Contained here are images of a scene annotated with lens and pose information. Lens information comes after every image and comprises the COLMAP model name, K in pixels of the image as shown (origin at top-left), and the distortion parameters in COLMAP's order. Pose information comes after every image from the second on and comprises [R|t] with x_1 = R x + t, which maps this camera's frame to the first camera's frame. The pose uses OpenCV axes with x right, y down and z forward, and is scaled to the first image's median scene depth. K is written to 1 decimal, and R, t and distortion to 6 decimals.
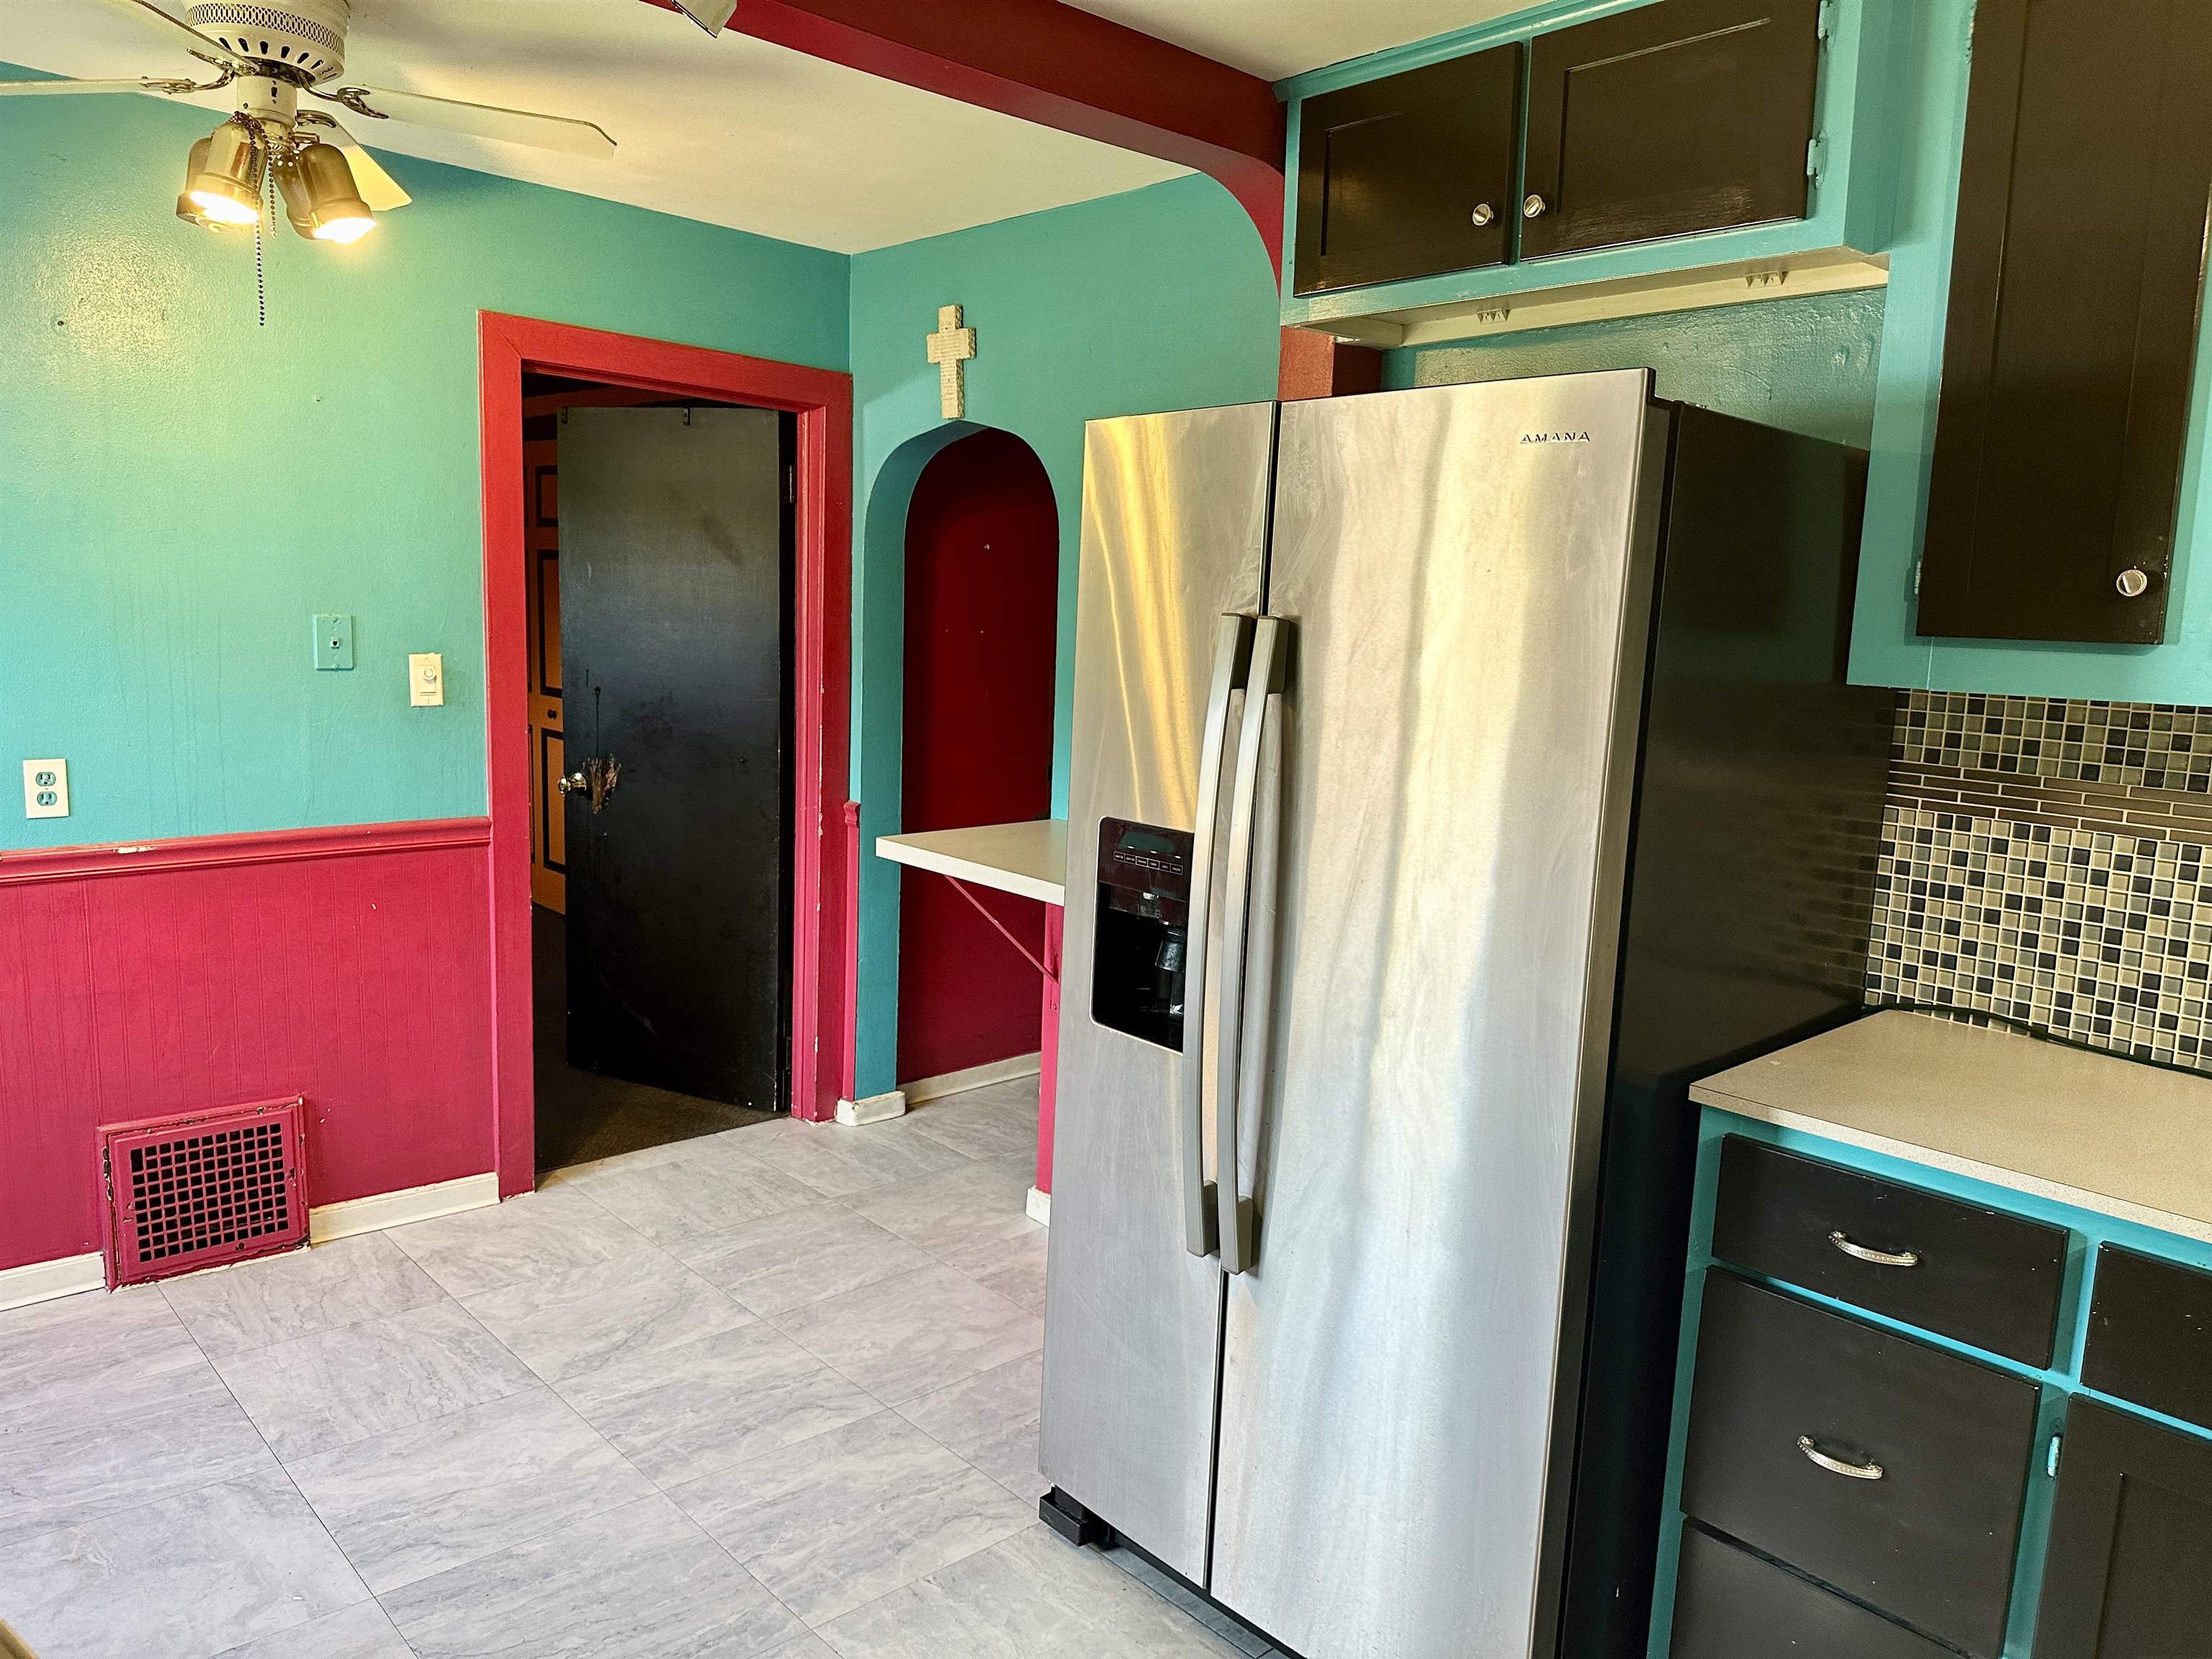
lens RADIAL K [[1560.5, 0, 1102.5], [0, 1560.5, 820.9], [0, 0, 1]] dist [0.056888, -0.071652]
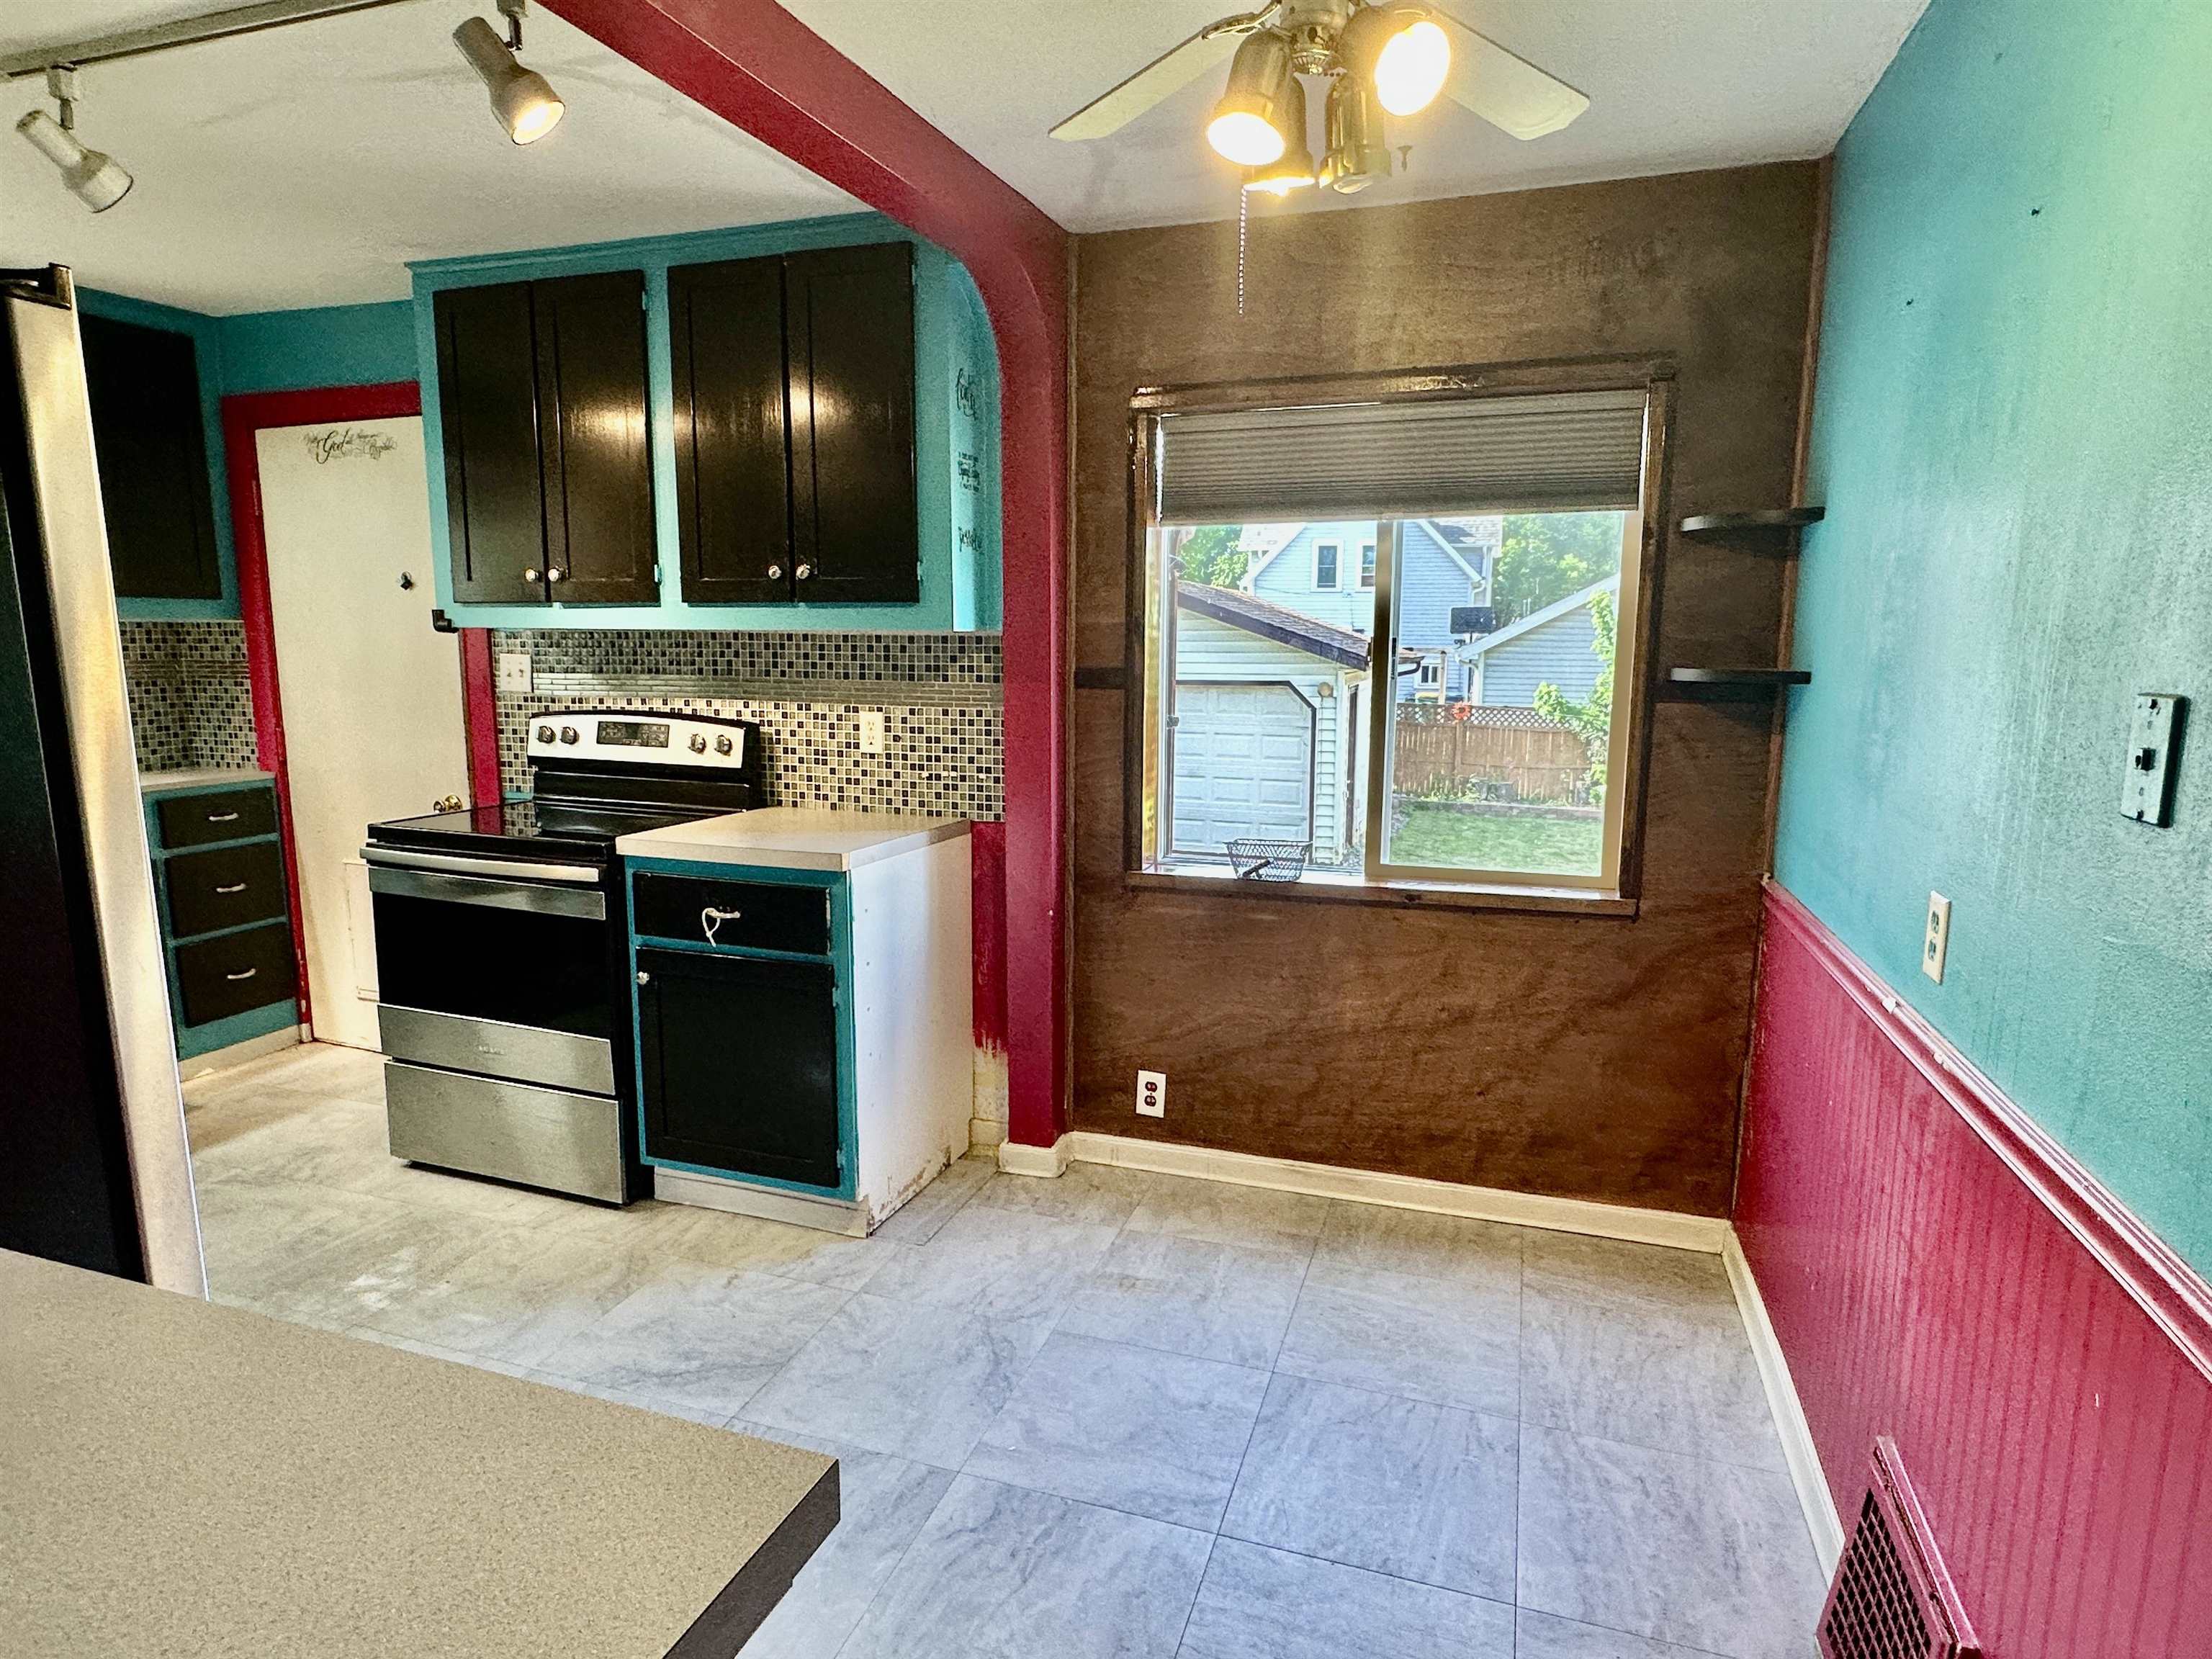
lens RADIAL K [[1234.1, 0, 1111.0], [0, 1234.1, 837.3], [0, 0, 1]] dist [0.002899, 0.000646]
pose [[-0.873188, 0.030566, -0.486424, -0.103129], [-0.113765, 0.957679, 0.264402, -0.172274], [0.473920, 0.286211, -0.832757, 1.346401]]
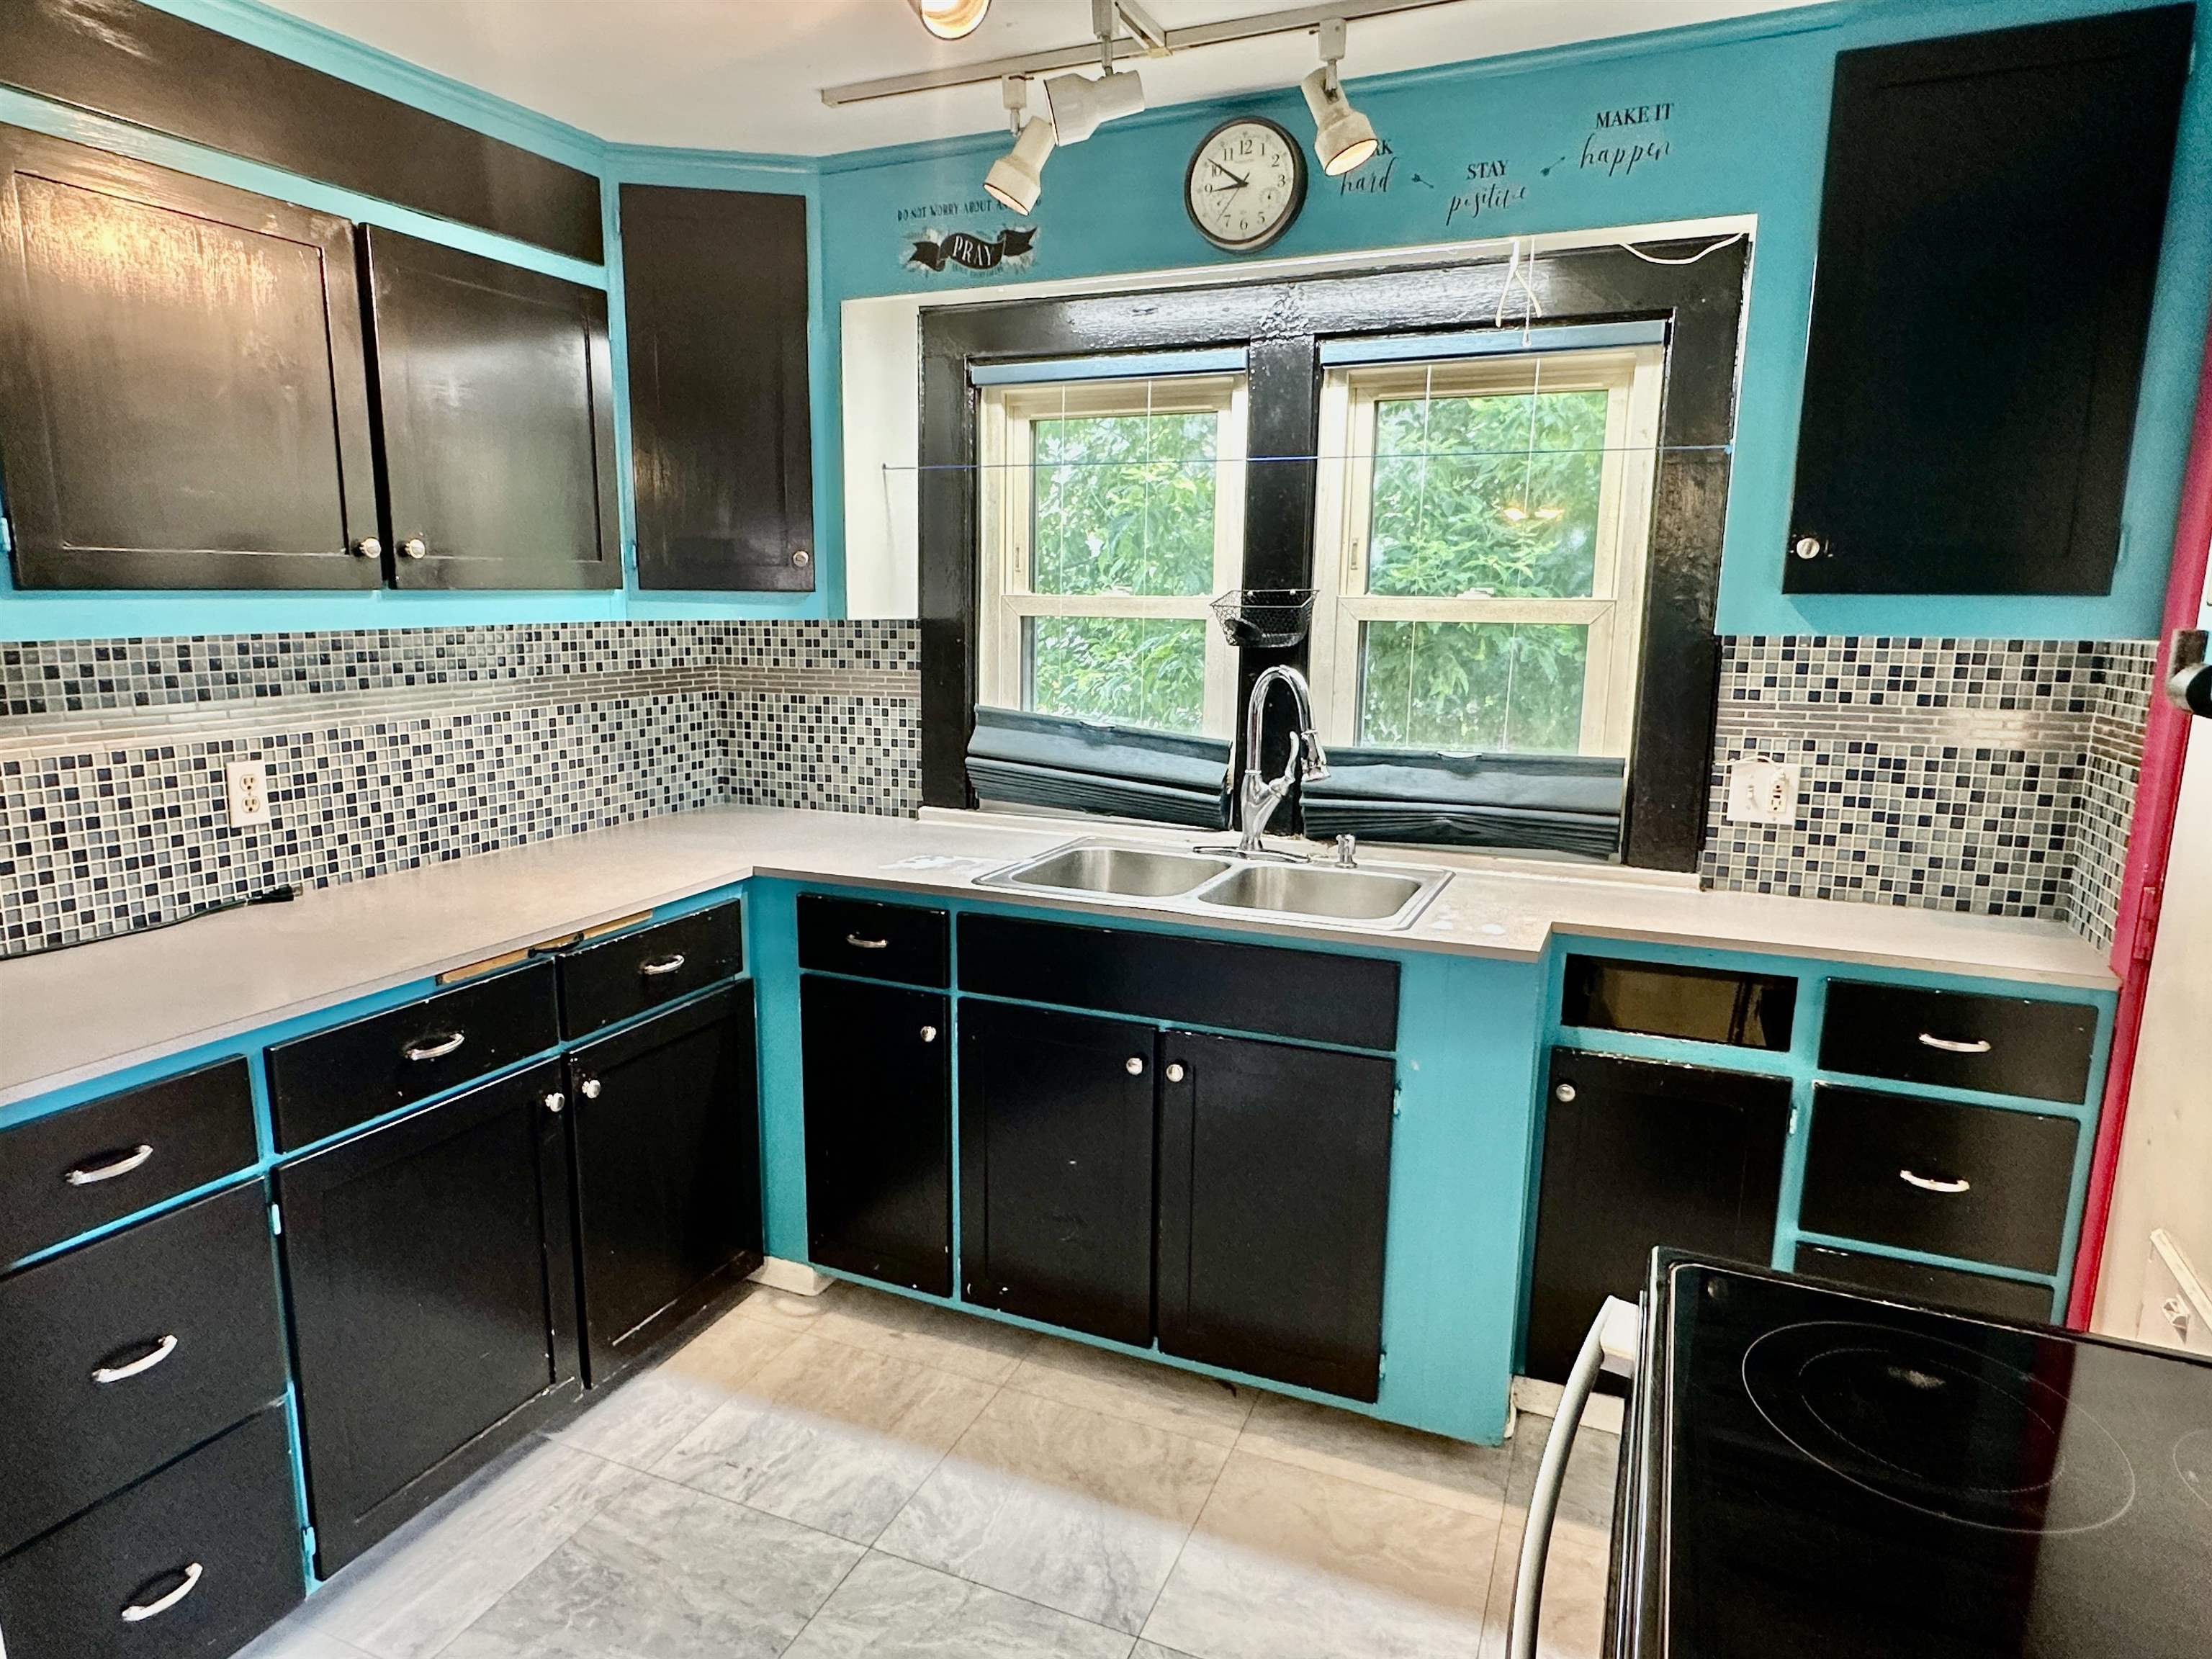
lens RADIAL K [[1282.9, 0, 1089.0], [0, 1282.9, 837.3], [0, 0, 1]] dist [-0.011505, 0.005130]
pose [[-0.407835, -0.208295, 0.888979, -0.307712], [0.106794, 0.956066, 0.273008, -0.065610], [-0.906789, 0.206279, -0.367673, 0.400578]]
